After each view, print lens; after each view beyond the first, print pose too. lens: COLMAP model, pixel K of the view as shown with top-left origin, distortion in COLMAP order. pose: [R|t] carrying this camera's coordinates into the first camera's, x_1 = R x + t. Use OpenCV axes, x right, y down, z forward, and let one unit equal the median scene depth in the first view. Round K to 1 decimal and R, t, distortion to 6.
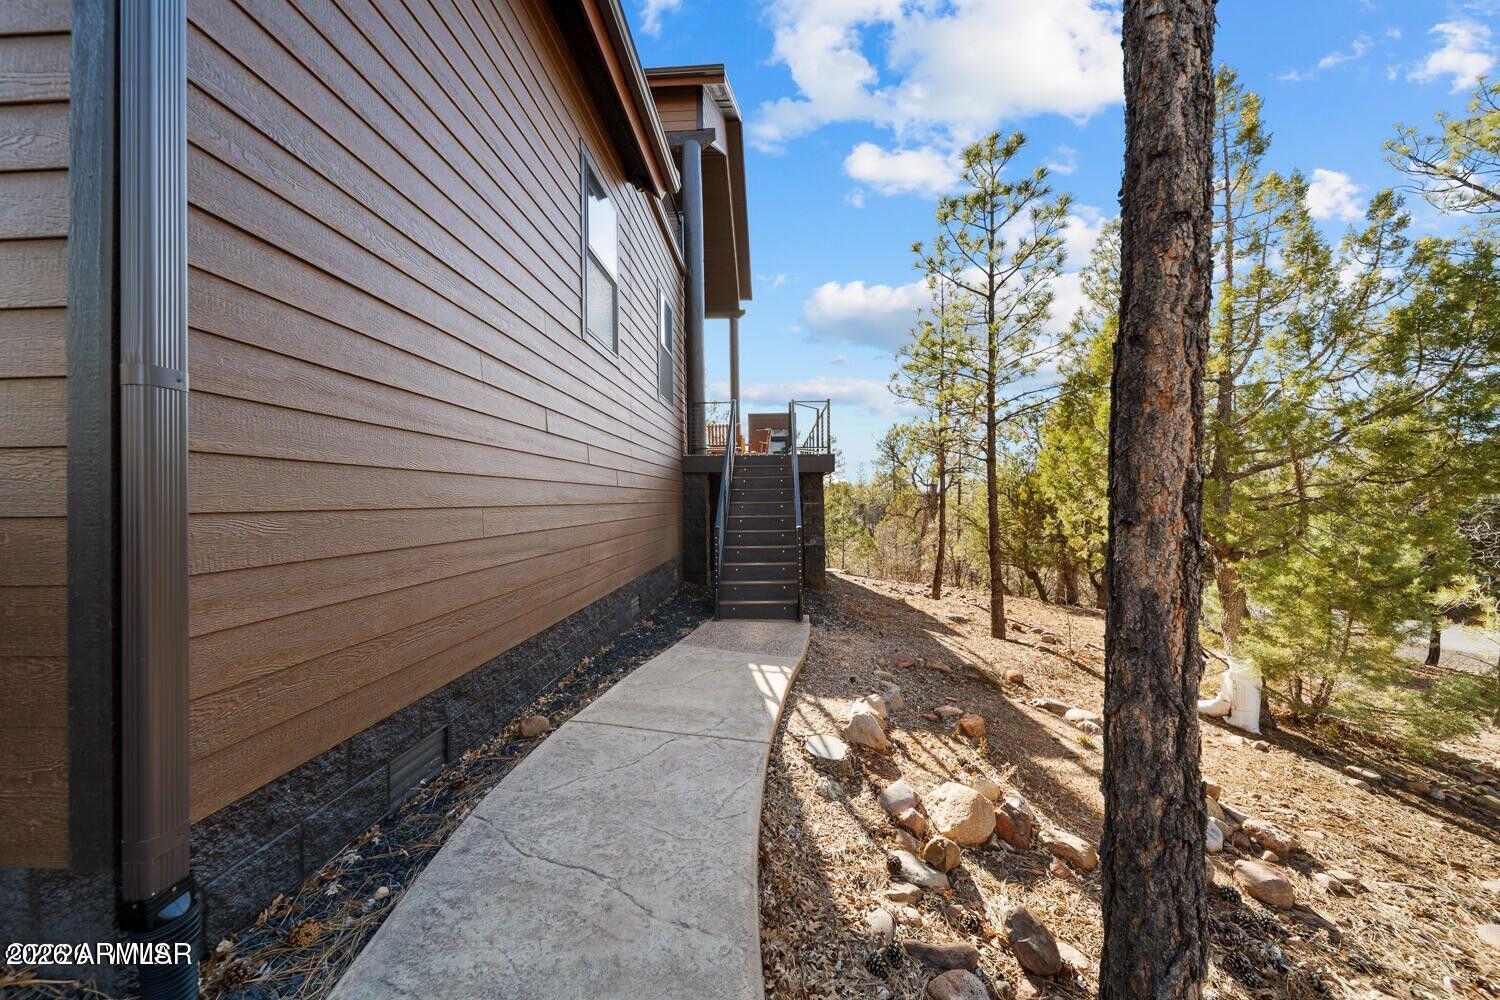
lens RADIAL K [[555.1, 0, 740.3], [0, 555.1, 523.2], [0, 0, 1]] dist [0.013450, -0.000107]
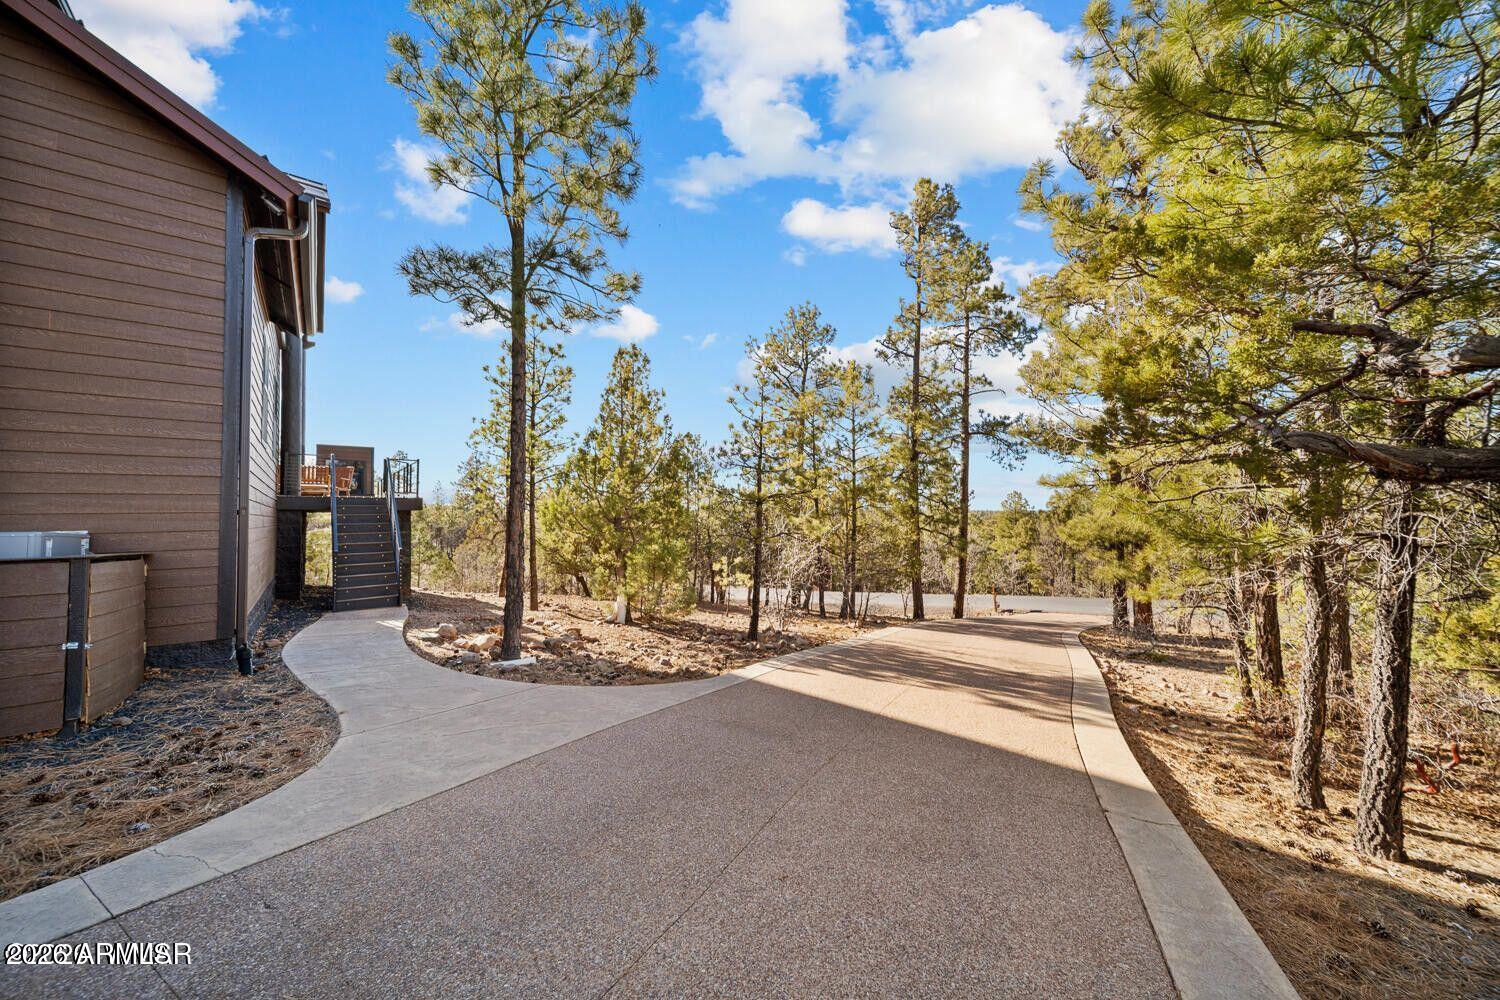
lens RADIAL K [[527.2, 0, 756.7], [0, 527.2, 497.1], [0, 0, 1]] dist [0.013909, -0.003480]
pose [[0.727860, 0.028782, 0.685121, -0.137127], [0.032349, 0.996565, -0.076232, 0.005027], [-0.684962, 0.077649, 0.724429, -0.576865]]
